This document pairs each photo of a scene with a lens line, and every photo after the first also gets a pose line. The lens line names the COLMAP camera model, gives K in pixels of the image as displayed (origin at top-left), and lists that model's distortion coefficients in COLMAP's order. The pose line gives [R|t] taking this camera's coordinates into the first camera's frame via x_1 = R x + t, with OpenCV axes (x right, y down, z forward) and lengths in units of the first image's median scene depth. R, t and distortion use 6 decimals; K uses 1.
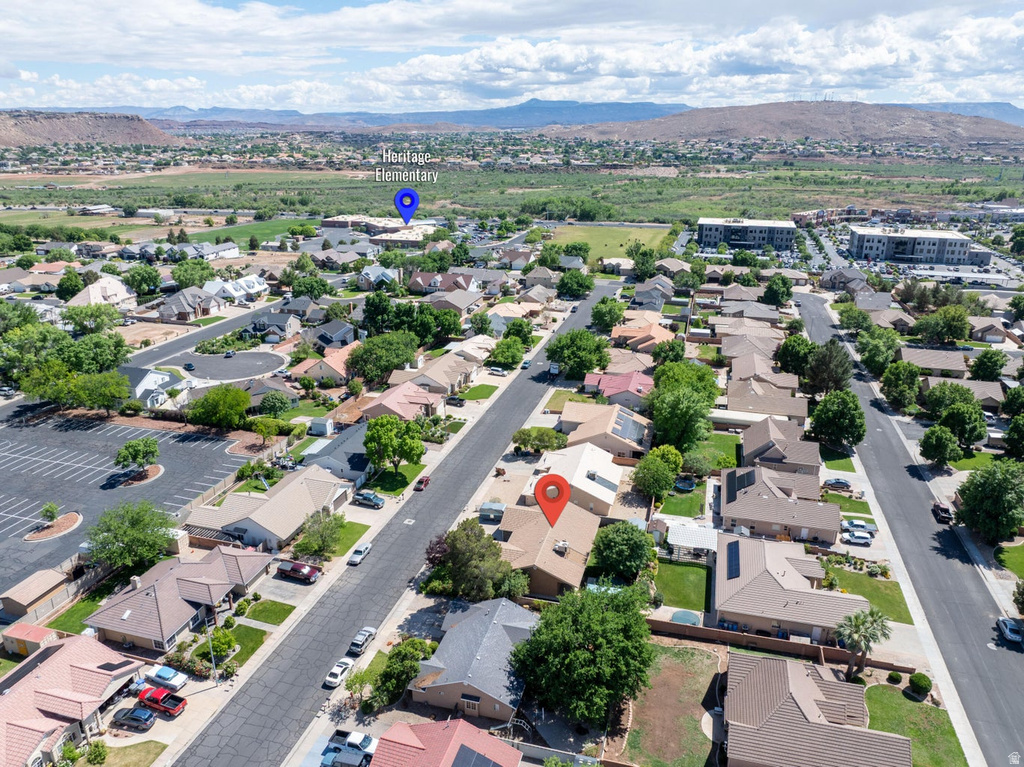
lens RADIAL K [[718.4, 0, 519.1], [0, 718.4, 383.5], [0, 0, 1]] dist [-0.055899, 0.026364]
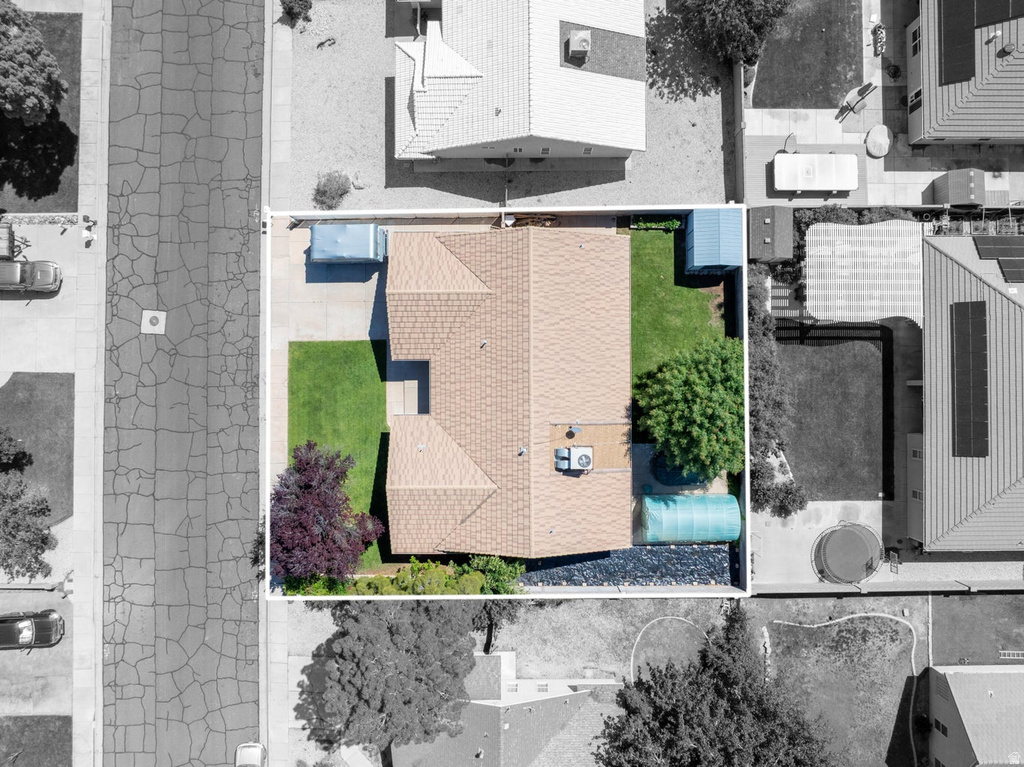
lens RADIAL K [[718.4, 0, 519.1], [0, 718.4, 383.5], [0, 0, 1]] dist [-0.055899, 0.026364]
pose [[0.962543, -0.271037, -0.007037, 0.044144], [0.096696, 0.318920, 0.942836, -0.173688], [-0.253299, -0.908201, 0.333182, 0.923738]]
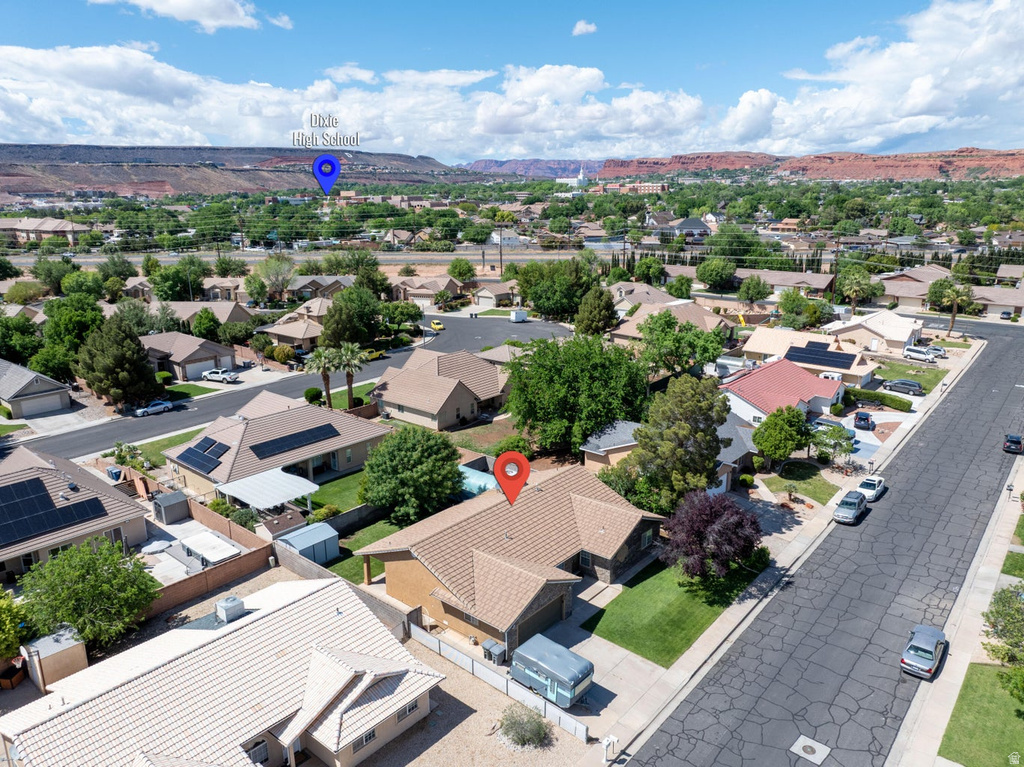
lens RADIAL K [[718.4, 0, 519.1], [0, 718.4, 383.5], [0, 0, 1]] dist [-0.055899, 0.026364]
pose [[-0.911674, -0.109734, 0.395992, -0.190892], [0.131809, 0.834665, 0.534753, -0.137021], [-0.389201, 0.539715, -0.746478, 1.460683]]
